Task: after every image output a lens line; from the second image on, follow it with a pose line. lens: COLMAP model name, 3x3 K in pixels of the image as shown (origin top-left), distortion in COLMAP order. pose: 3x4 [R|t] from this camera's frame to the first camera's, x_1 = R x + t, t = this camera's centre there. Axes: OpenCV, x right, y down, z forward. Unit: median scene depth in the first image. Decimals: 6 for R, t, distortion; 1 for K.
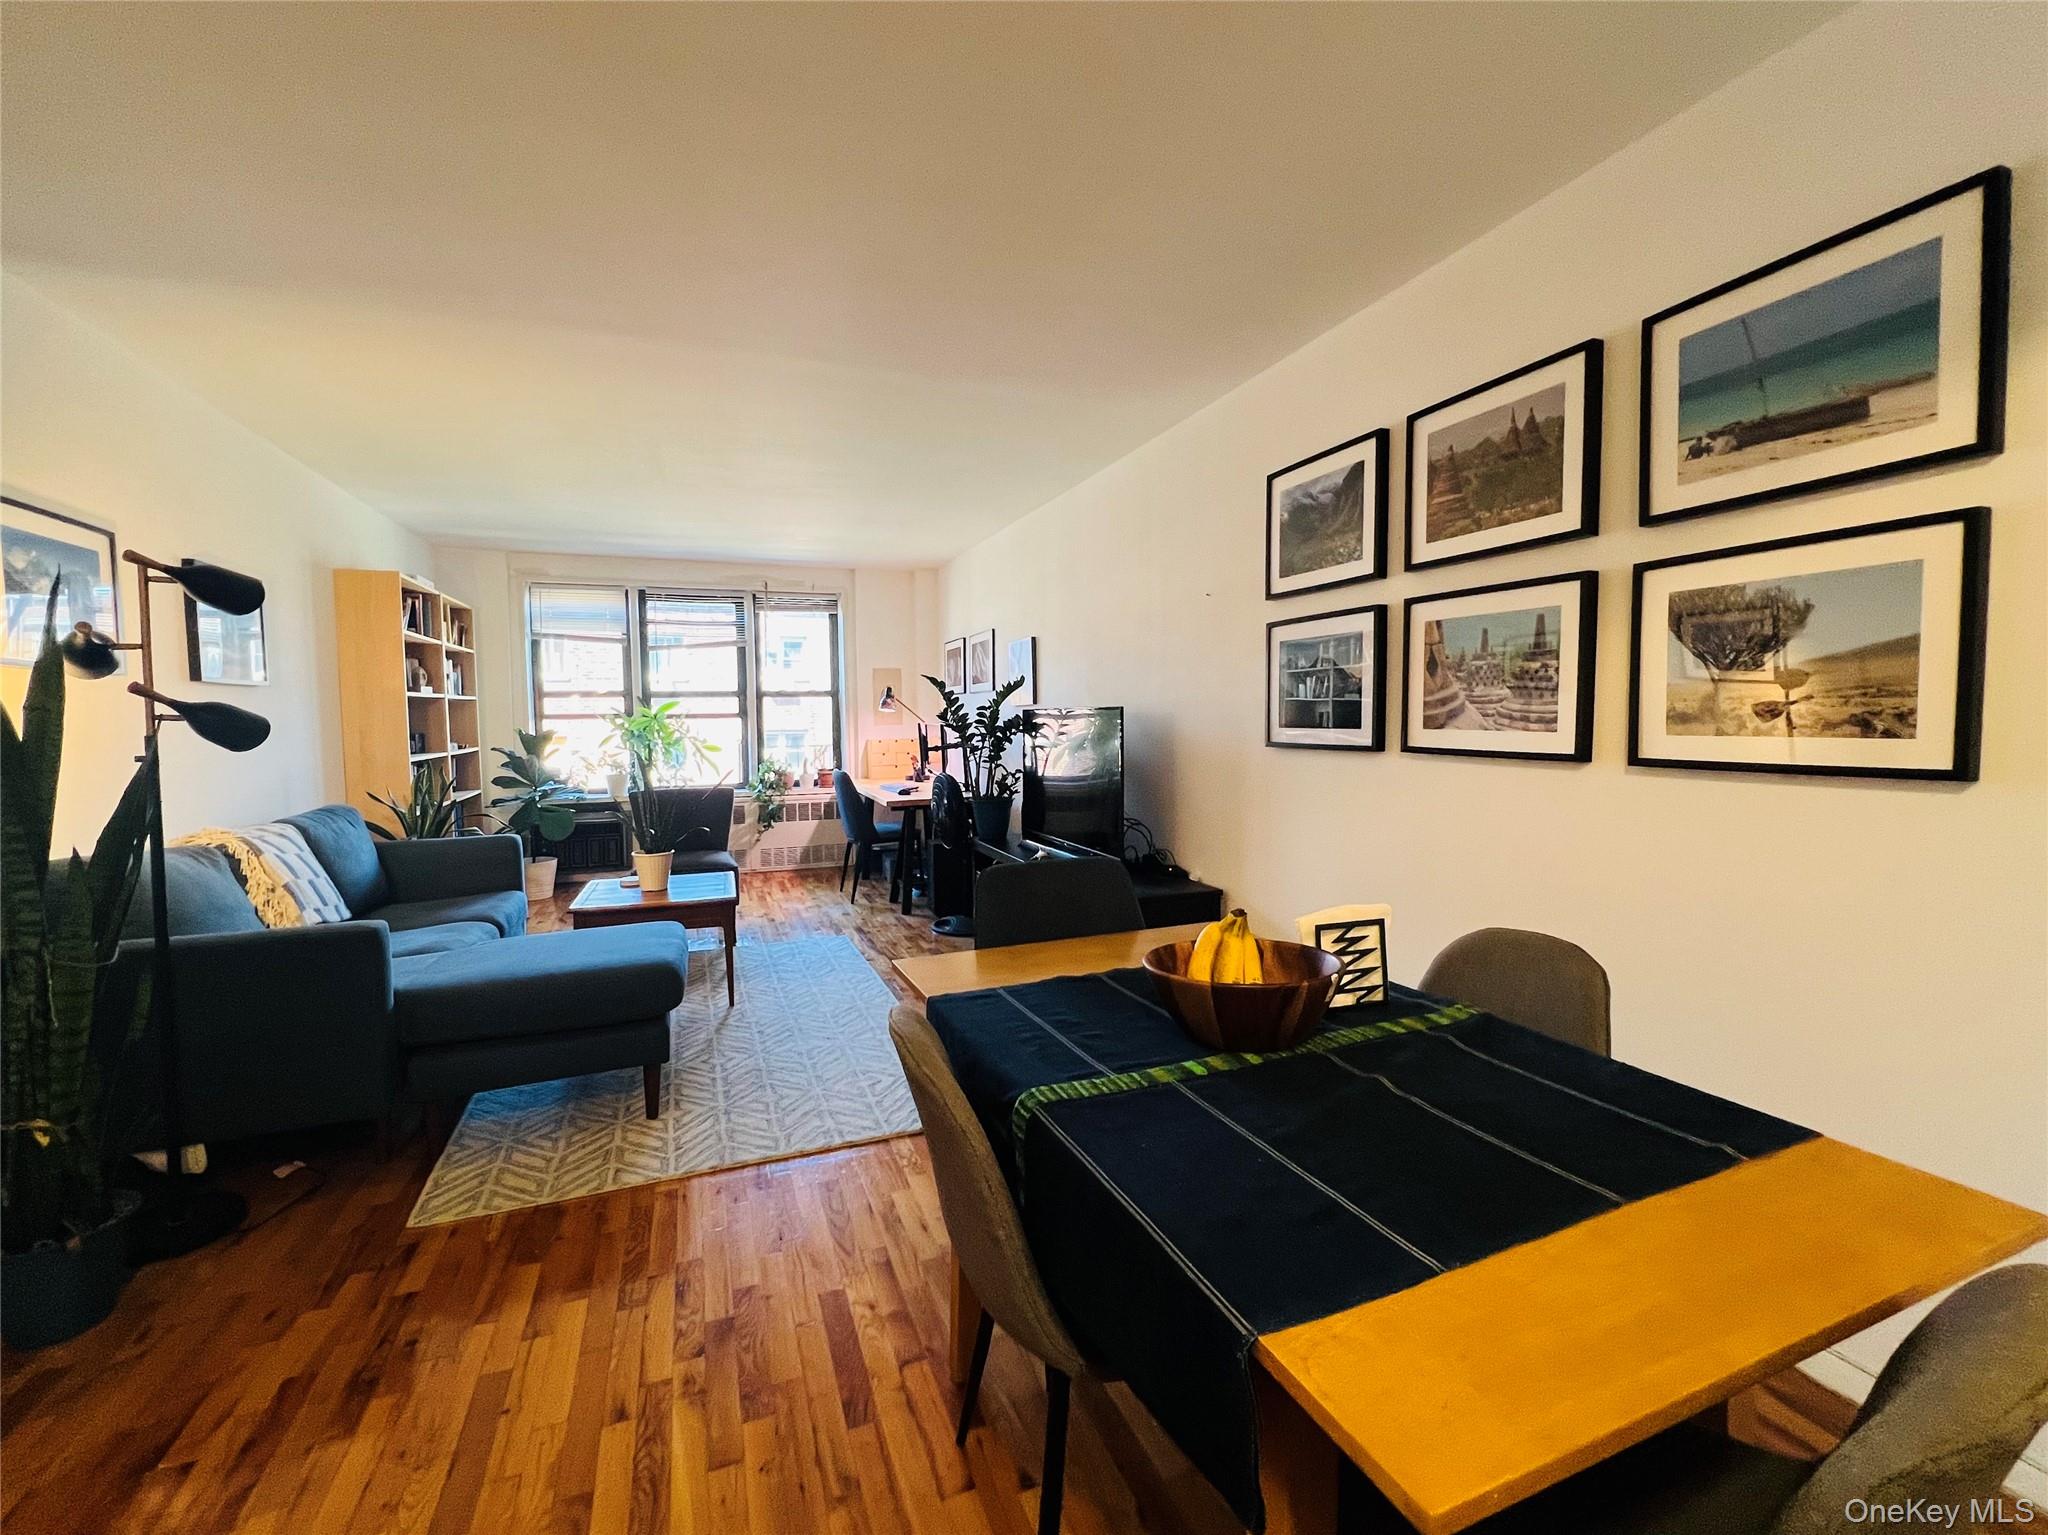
lens RADIAL K [[852.9, 0, 1028.0], [0, 852.9, 760.8], [0, 0, 1]] dist [-0.005110, -0.000941]
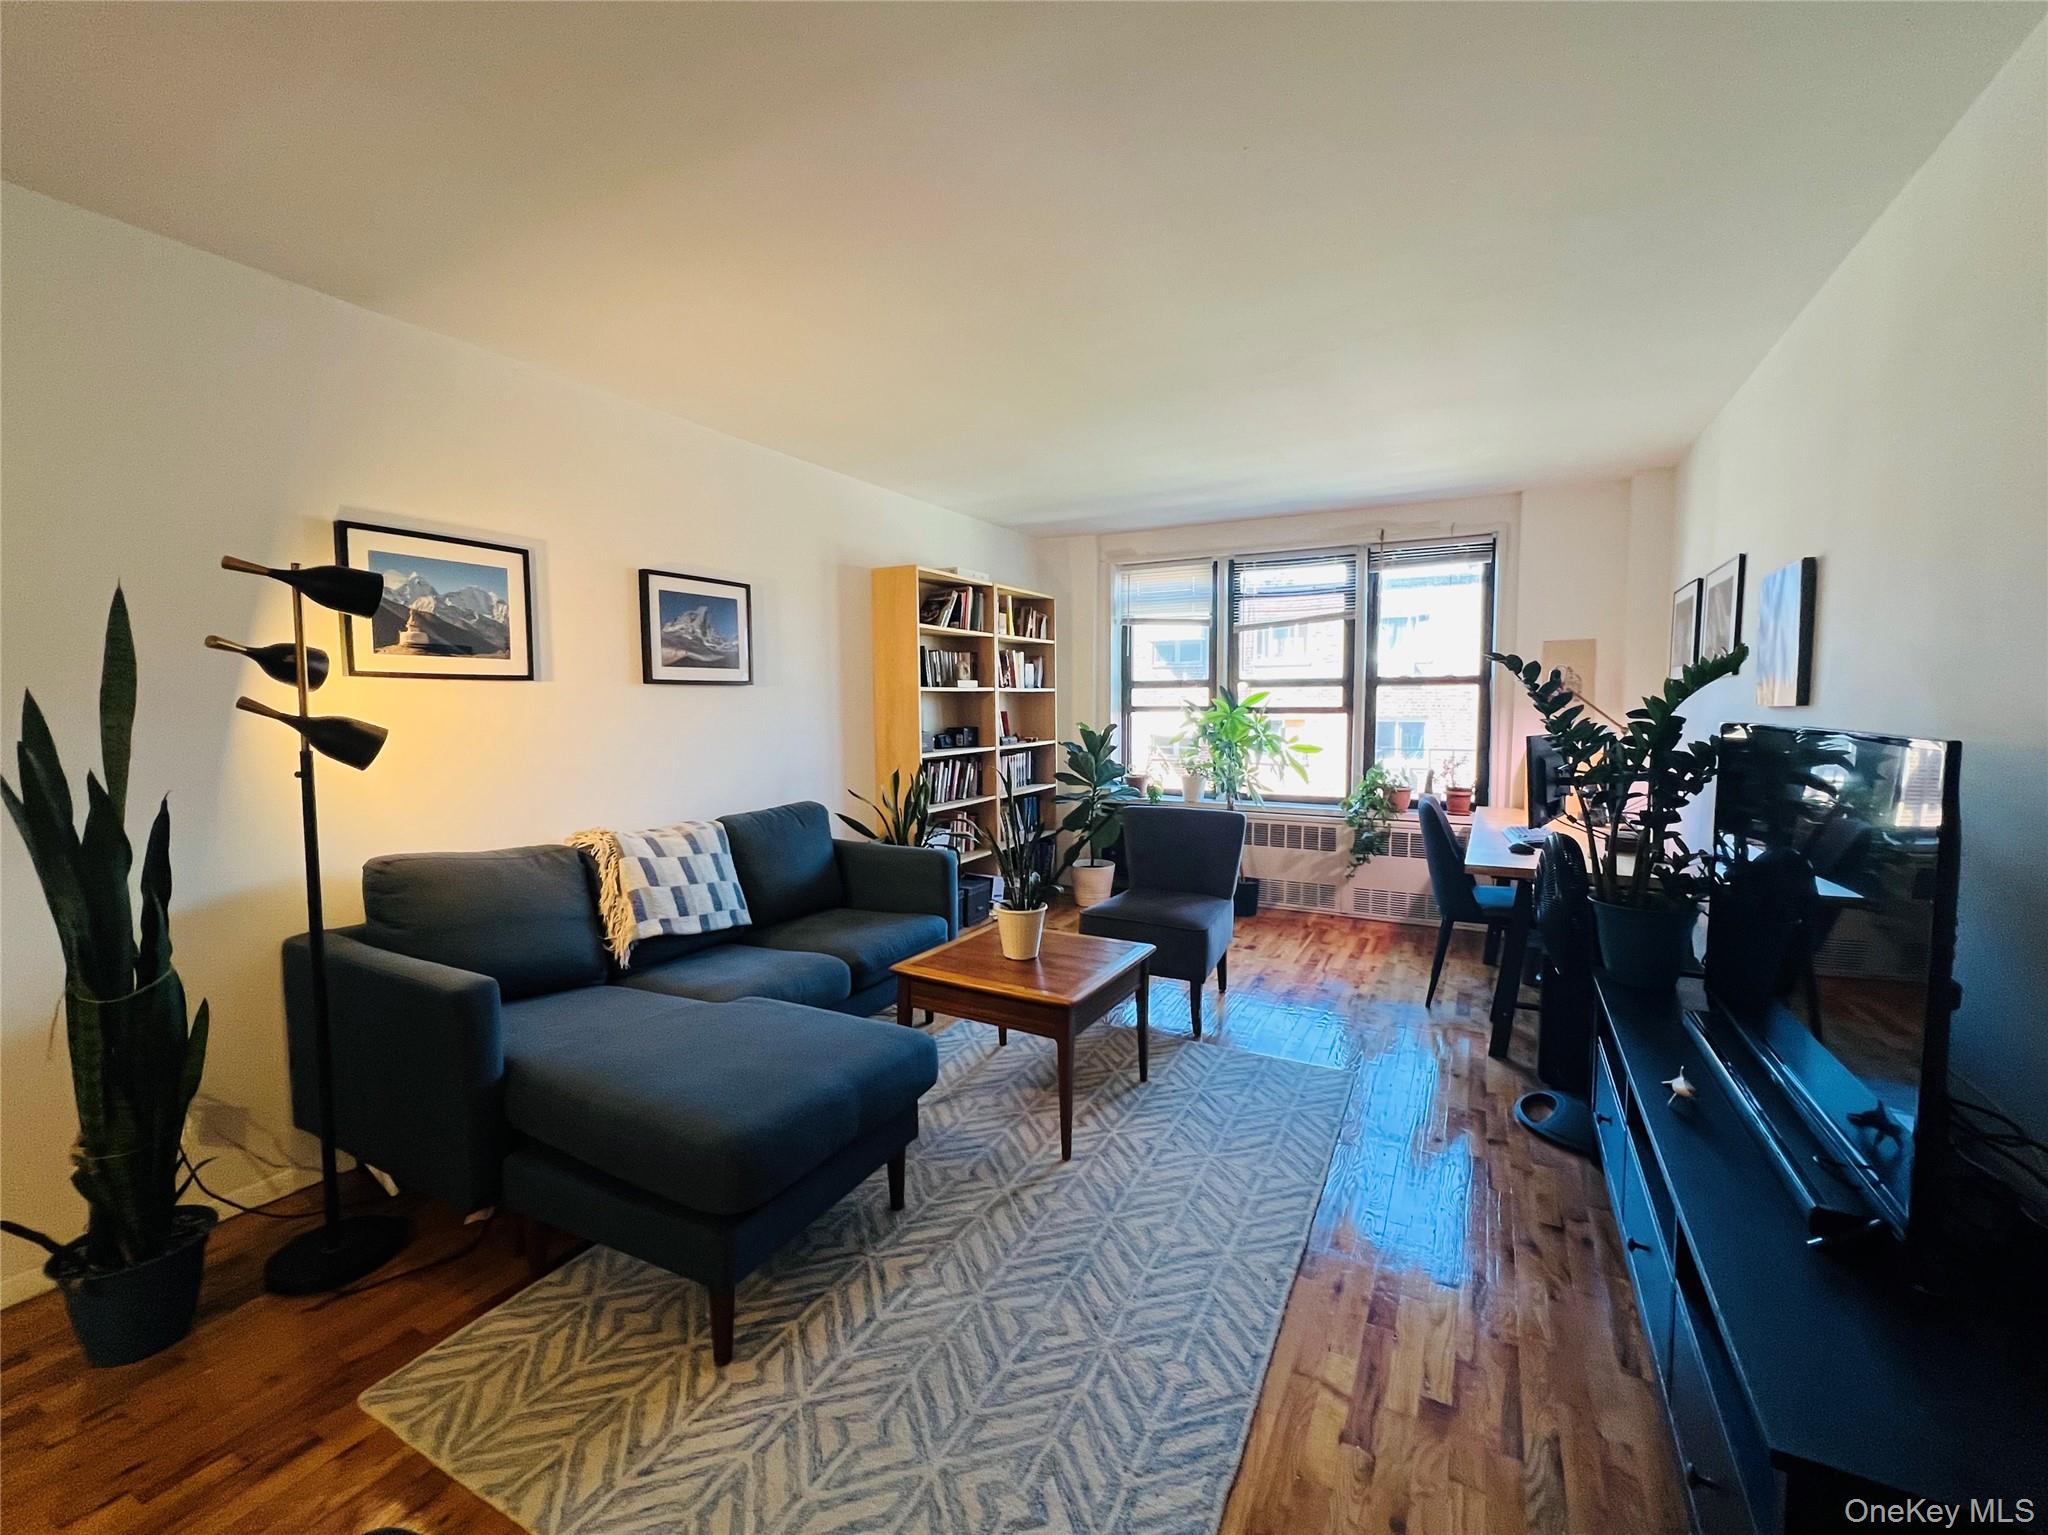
lens RADIAL K [[852.9, 0, 1026.6], [0, 852.9, 758.2], [0, 0, 1]] dist [-0.005110, -0.000941]
pose [[0.646787, 0.059900, -0.760314, 0.070335], [-0.044980, 0.998172, 0.040376, -0.030502], [0.761343, 0.008084, 0.648299, 0.311831]]
